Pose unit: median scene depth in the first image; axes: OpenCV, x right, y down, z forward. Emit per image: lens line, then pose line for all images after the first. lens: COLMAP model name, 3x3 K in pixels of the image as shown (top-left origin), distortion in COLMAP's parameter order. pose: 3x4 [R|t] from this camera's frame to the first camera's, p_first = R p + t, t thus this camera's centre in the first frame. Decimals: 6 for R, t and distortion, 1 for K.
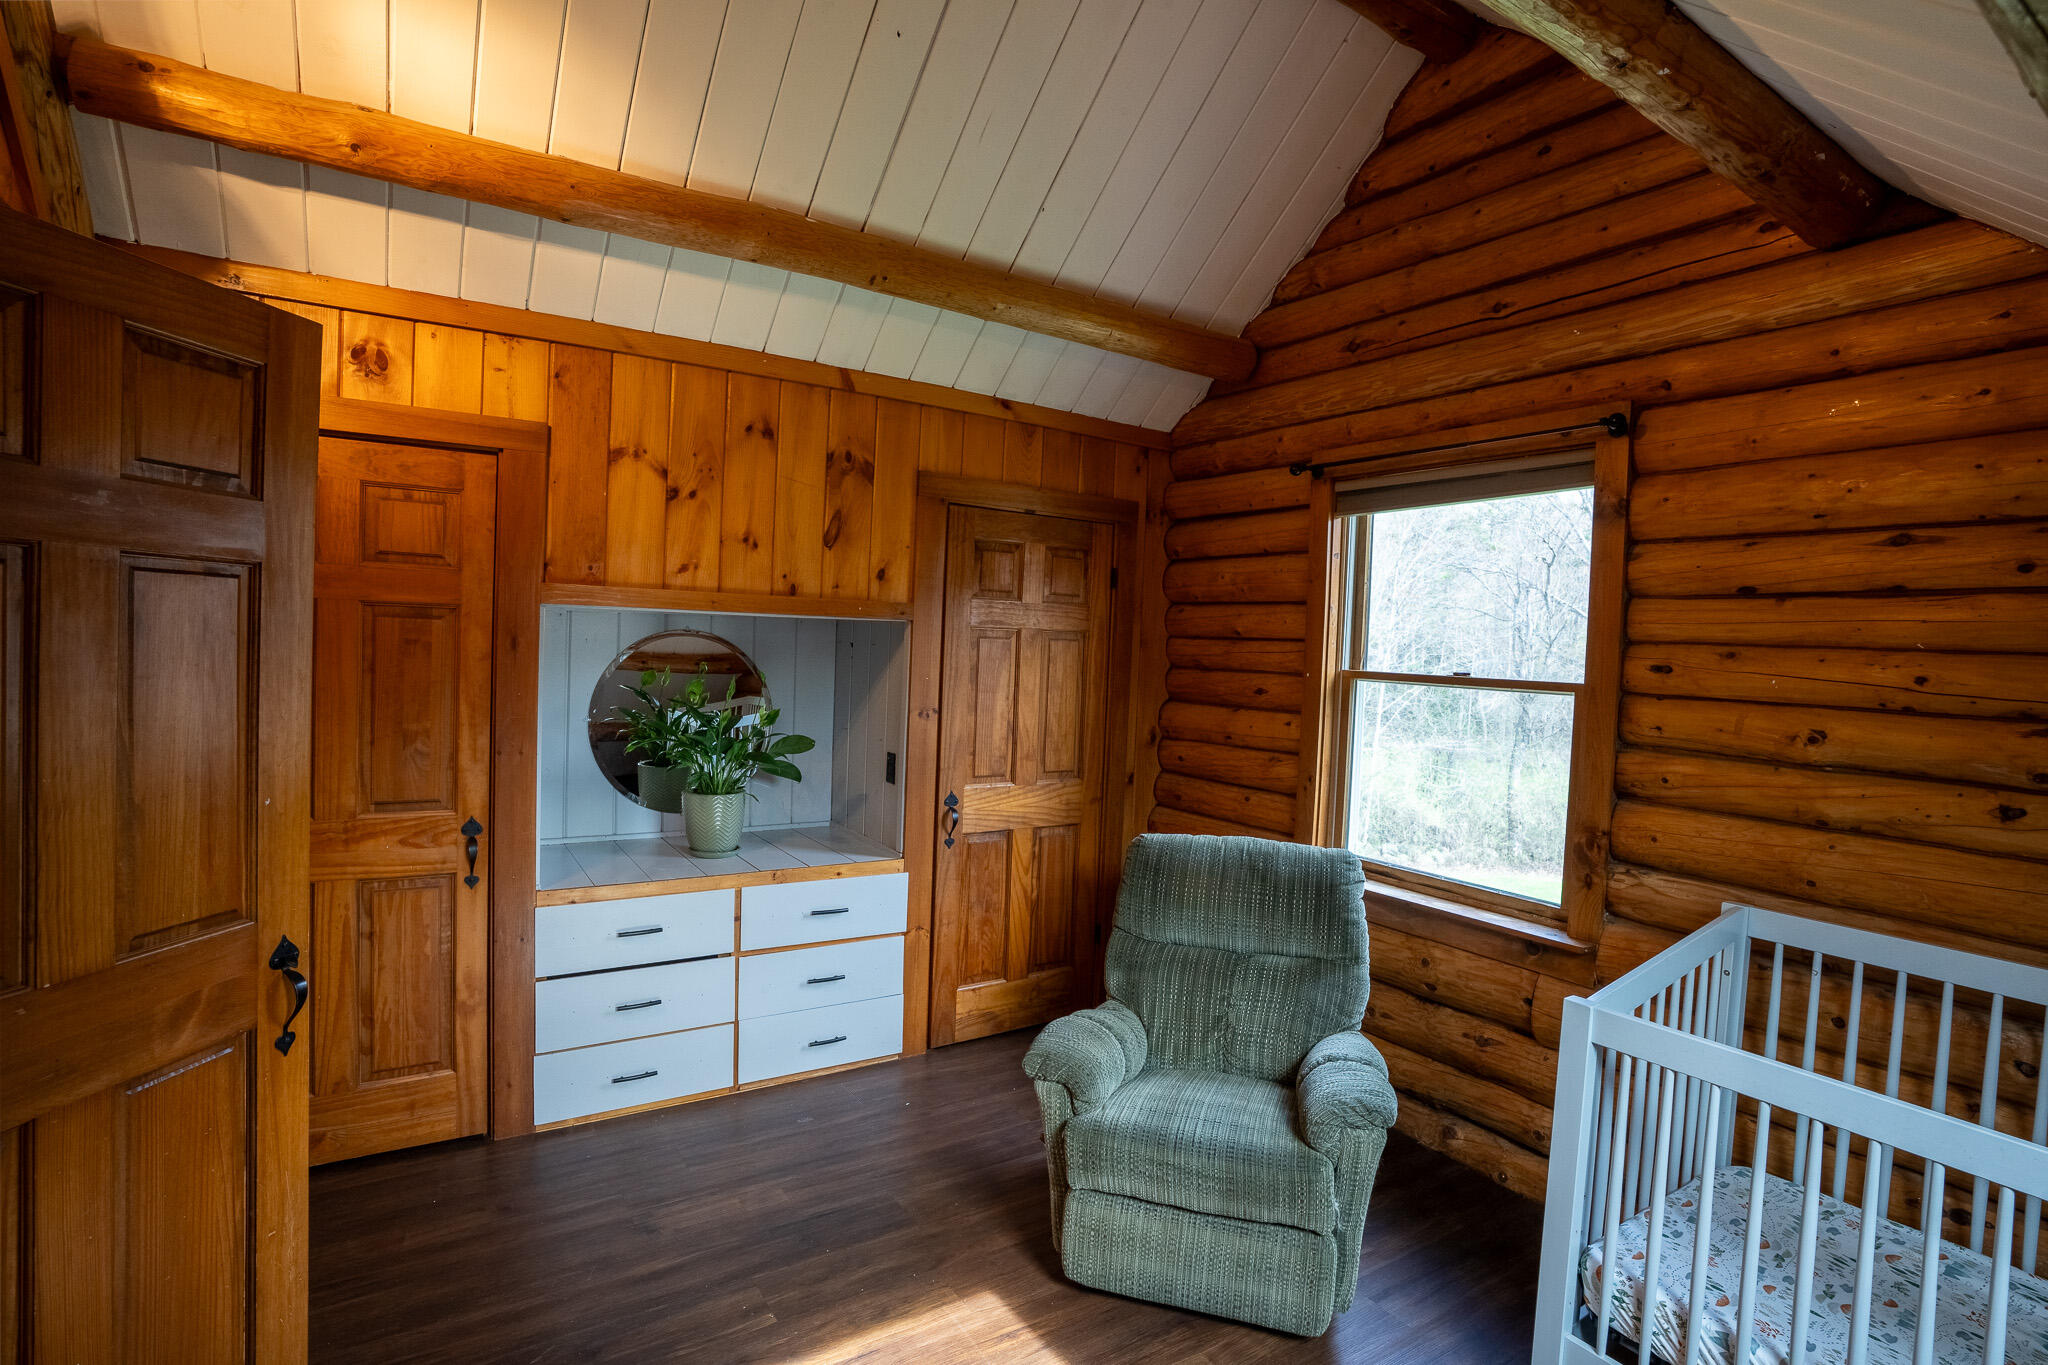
lens RADIAL K [[990.4, 0, 1013.9], [0, 990.4, 680.6], [0, 0, 1]] dist [-0.067338, 0.020336]
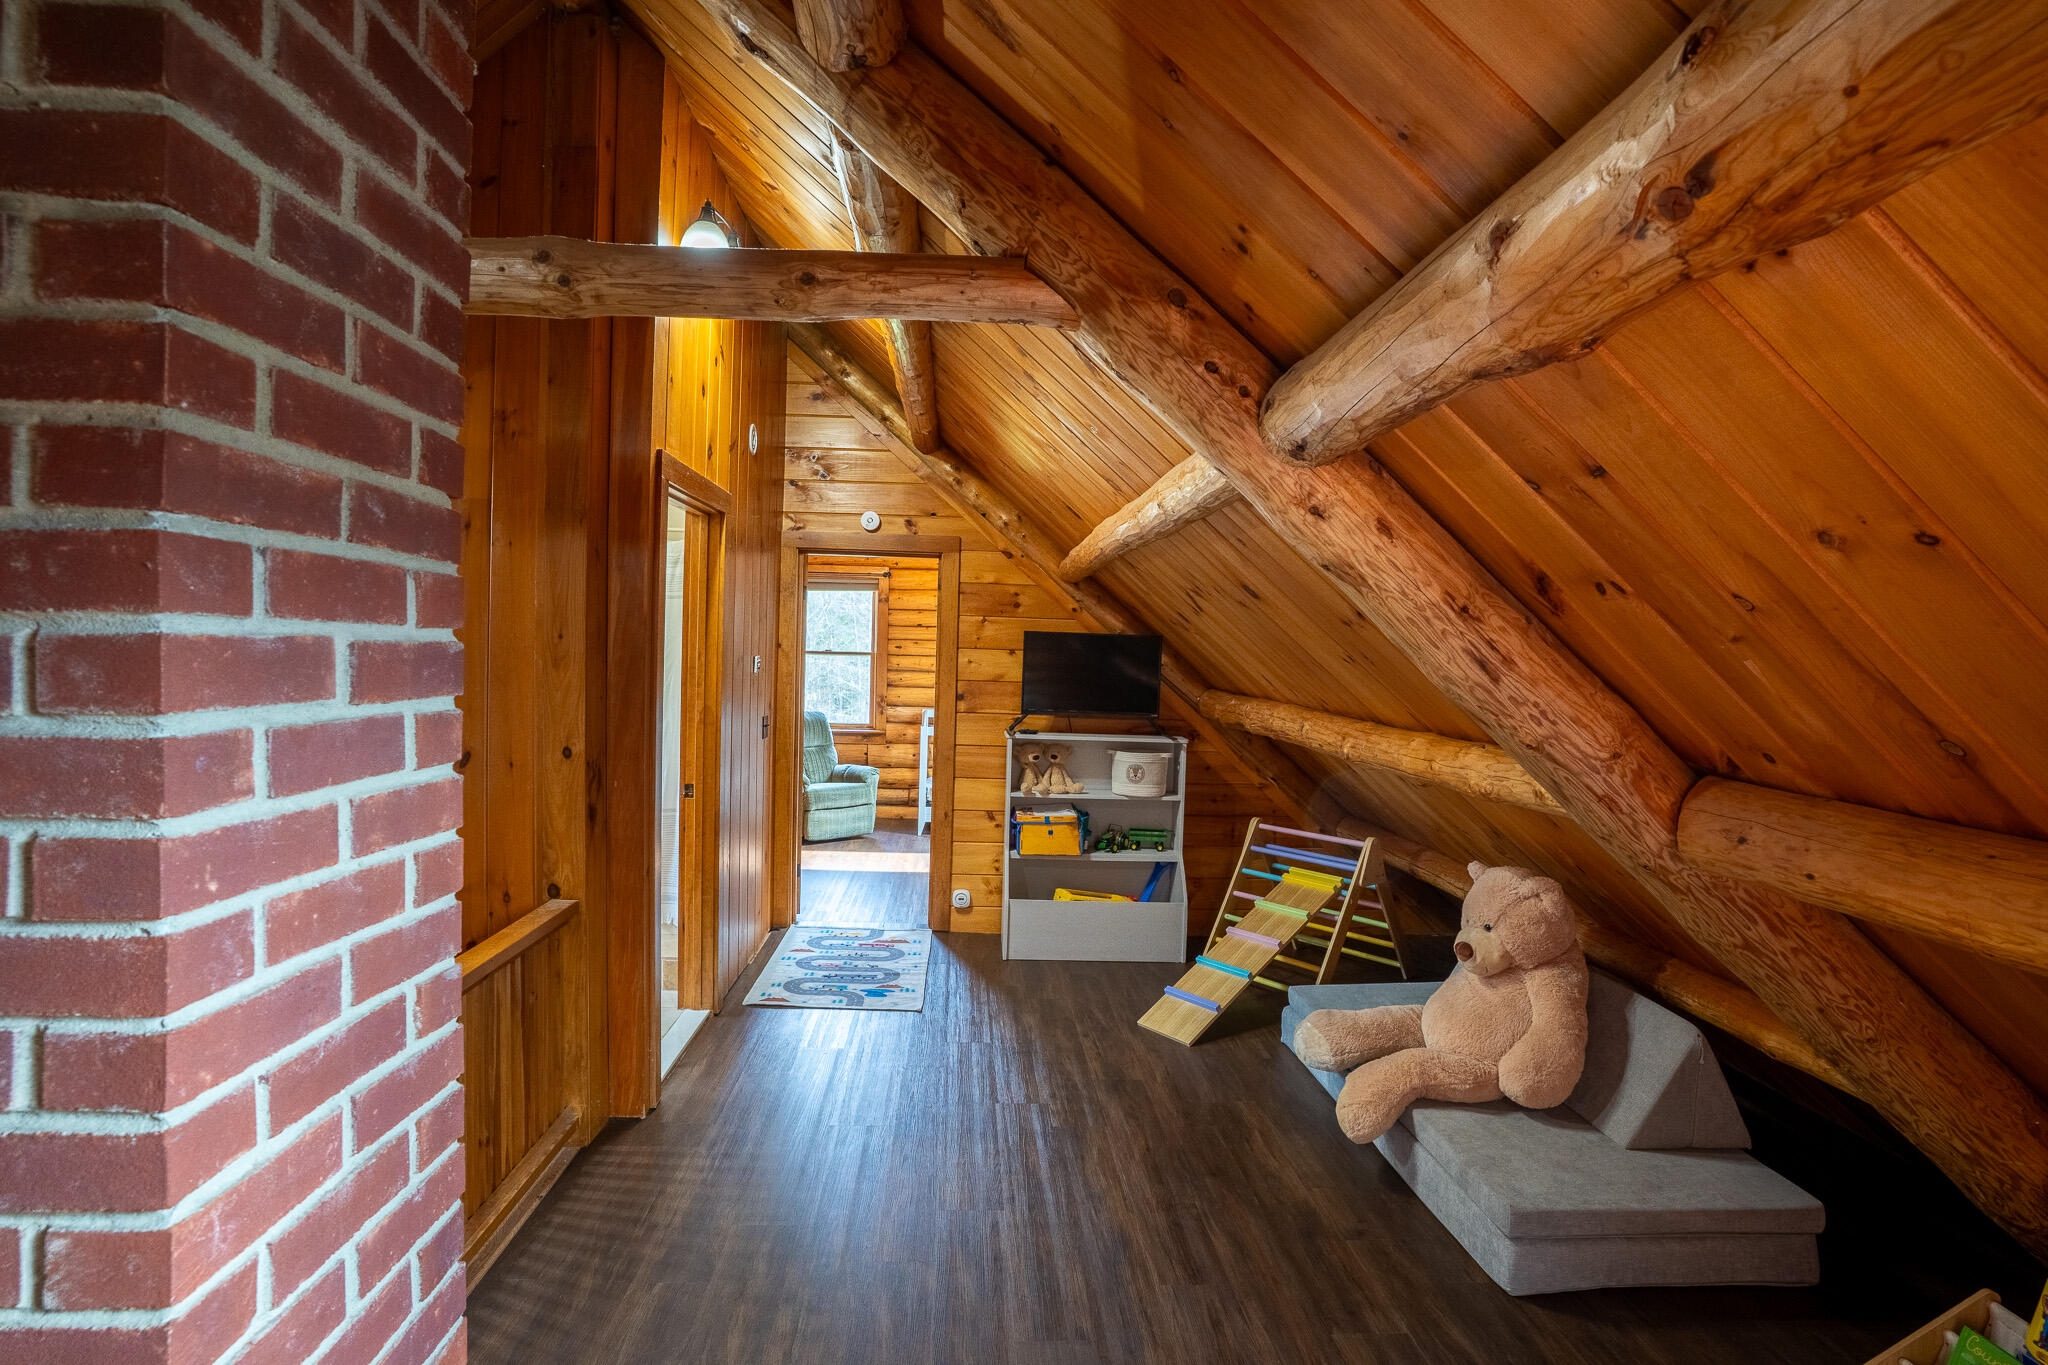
lens RADIAL K [[990.4, 0, 1021.2], [0, 990.4, 683.1], [0, 0, 1]] dist [-0.067338, 0.020336]
pose [[0.499811, -0.066813, 0.863554, -1.759479], [0.027247, 0.997740, 0.061425, -0.072530], [-0.865706, -0.007172, 0.500502, -0.932931]]
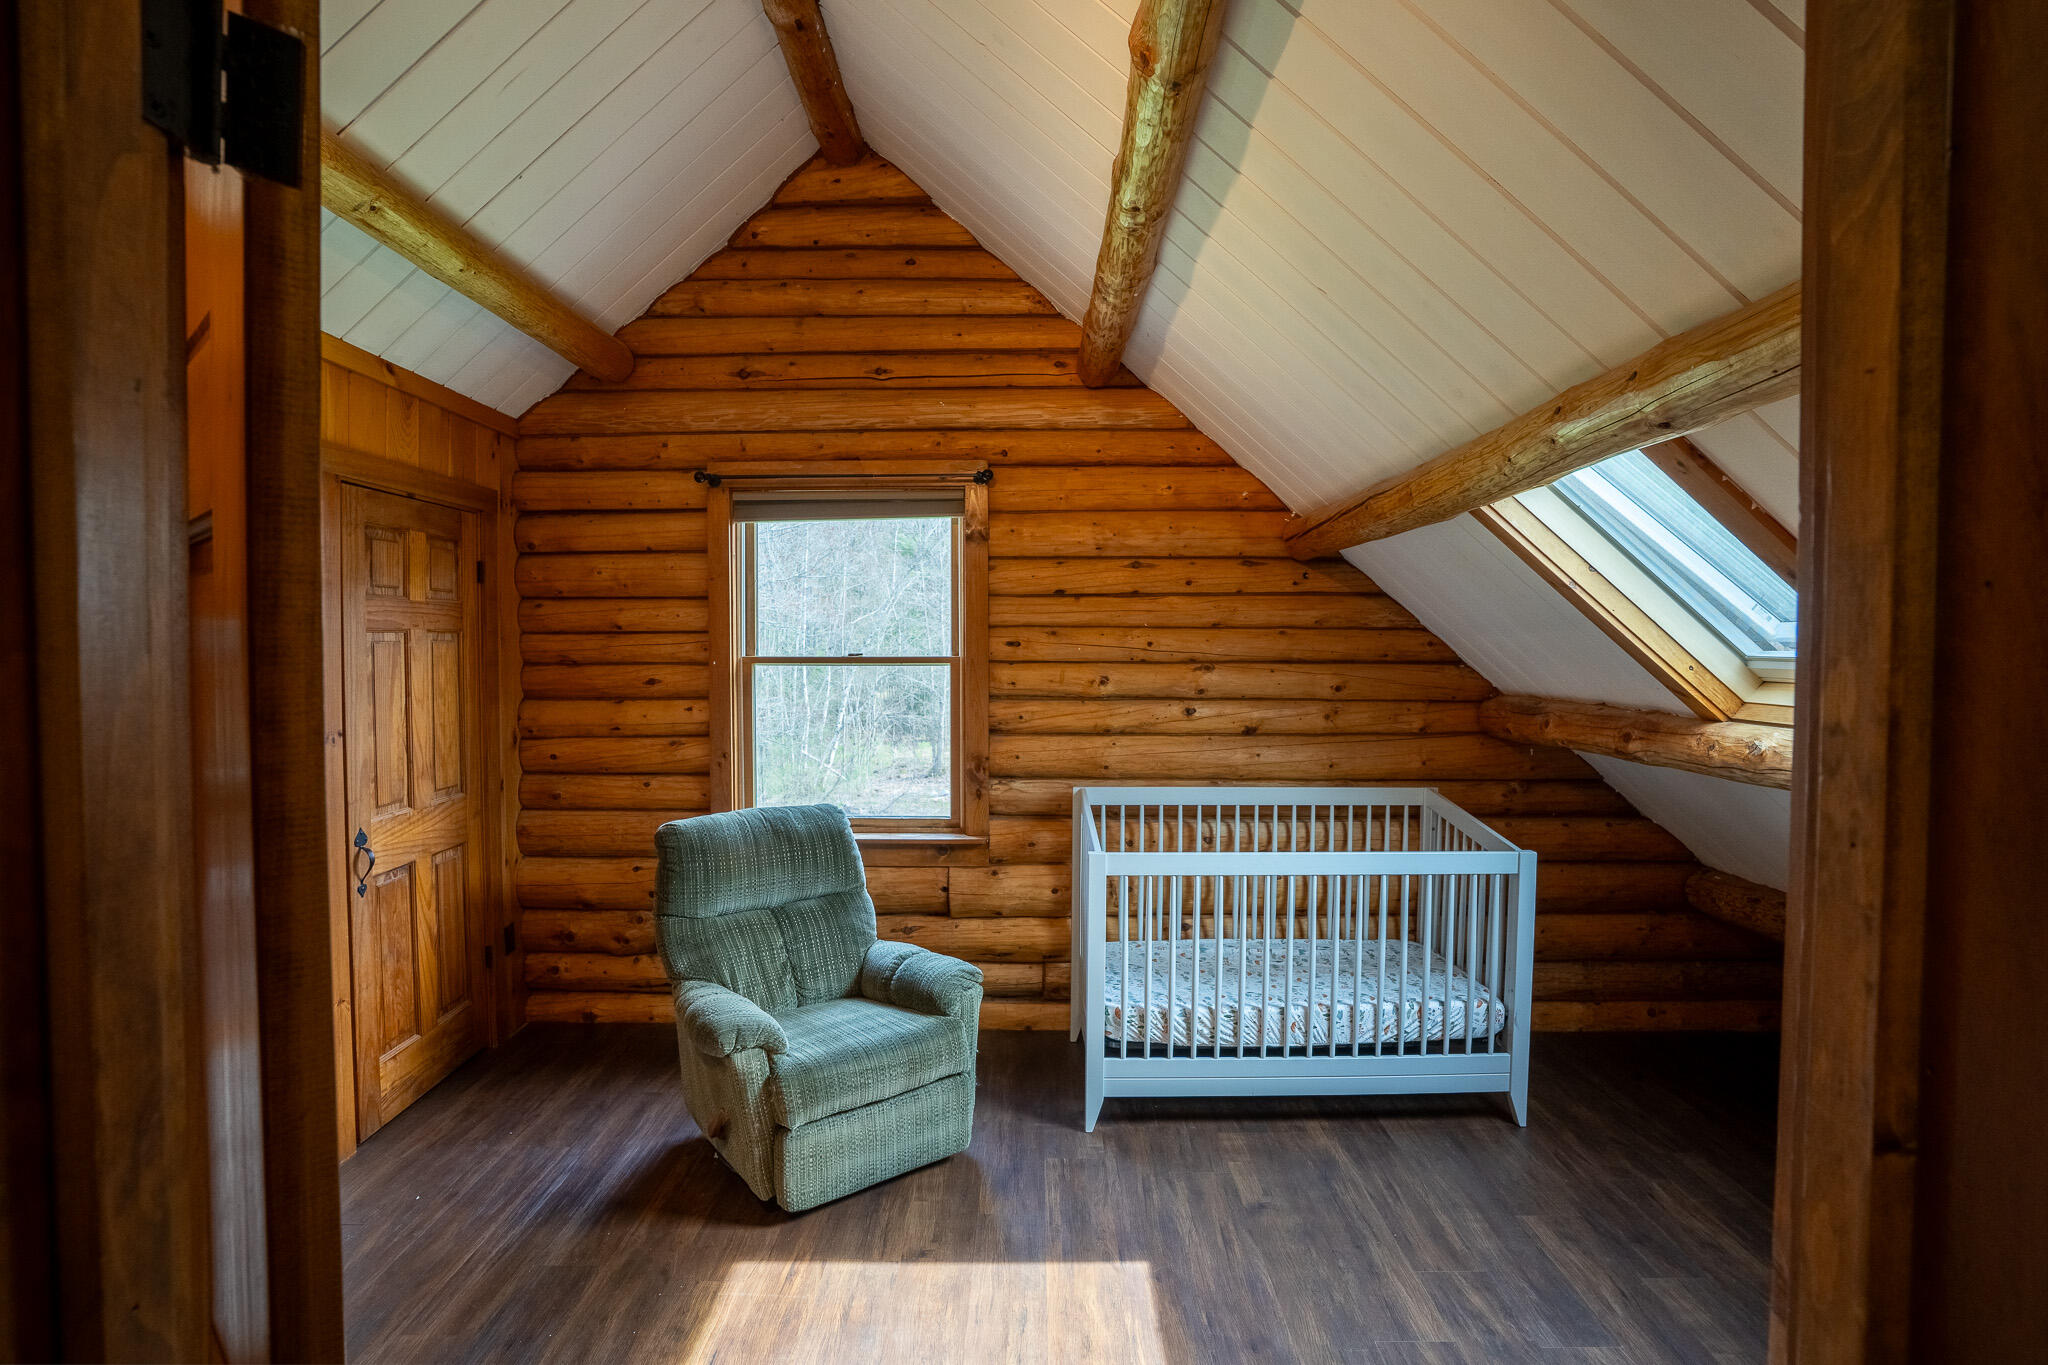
lens RADIAL K [[990.4, 0, 1010.1], [0, 990.4, 682.7], [0, 0, 1]] dist [-0.067338, 0.020336]
pose [[0.563892, -0.072600, 0.822651, -0.488187], [0.055876, 0.997200, 0.049703, -0.023270], [-0.823956, 0.017939, 0.566370, 0.107103]]
